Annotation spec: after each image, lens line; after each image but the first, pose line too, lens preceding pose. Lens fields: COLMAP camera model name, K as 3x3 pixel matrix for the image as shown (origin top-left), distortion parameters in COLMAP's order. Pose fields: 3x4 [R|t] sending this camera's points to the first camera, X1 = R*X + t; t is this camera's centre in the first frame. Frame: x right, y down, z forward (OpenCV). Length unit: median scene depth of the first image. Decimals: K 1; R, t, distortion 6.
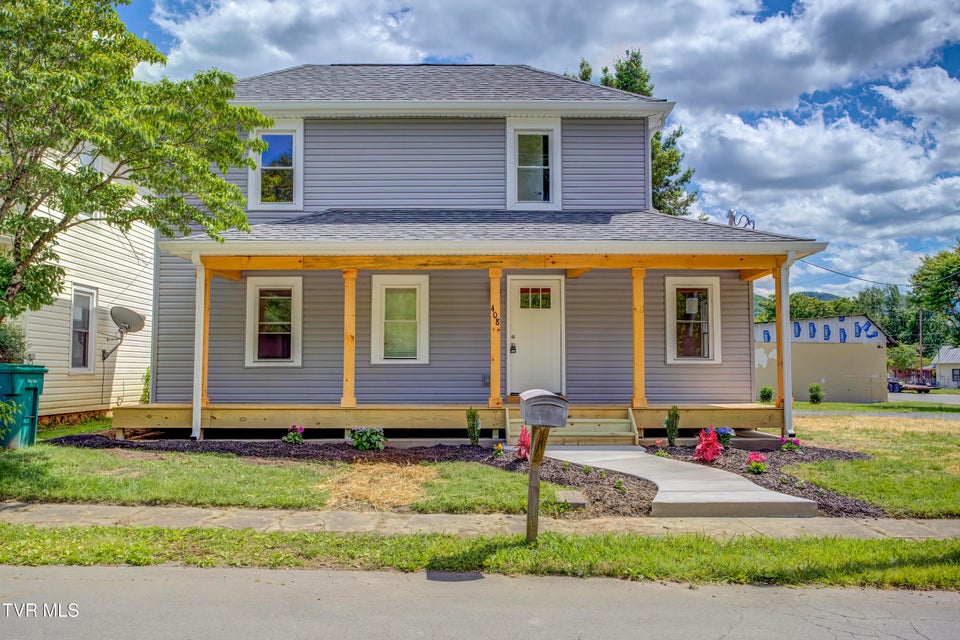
lens RADIAL K [[807.8, 0, 479.7], [0, 807.8, 318.8], [0, 0, 1]] dist [-0.010841, 0.004772]
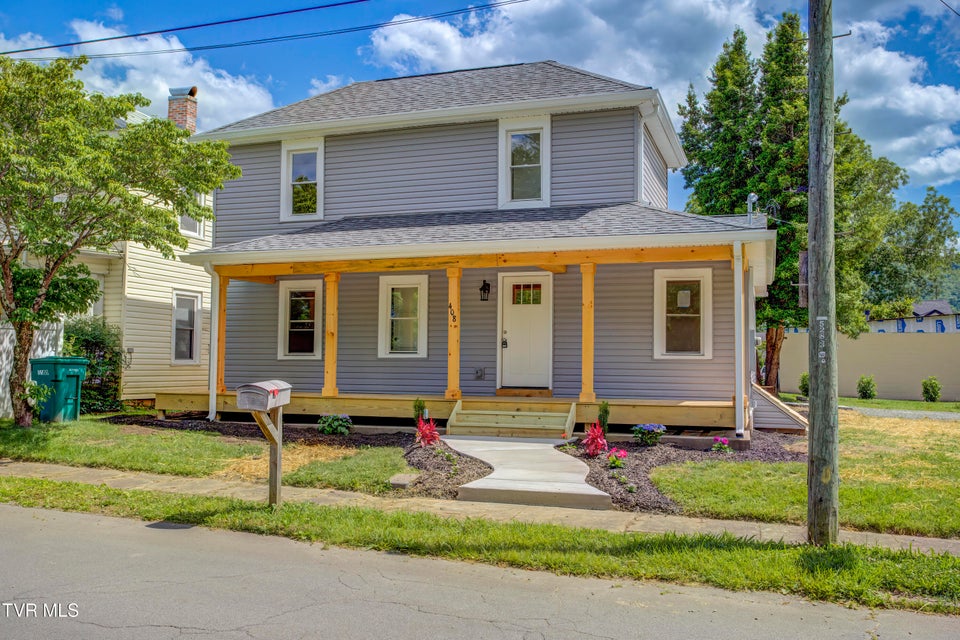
lens RADIAL K [[853.9, 0, 478.8], [0, 853.9, 321.9], [0, 0, 1]] dist [-0.013441, -0.003475]
pose [[0.942819, -0.009319, -0.333173, 0.377898], [0.014241, 0.999822, 0.012336, -0.004759], [0.332999, -0.016375, 0.942785, -0.041629]]
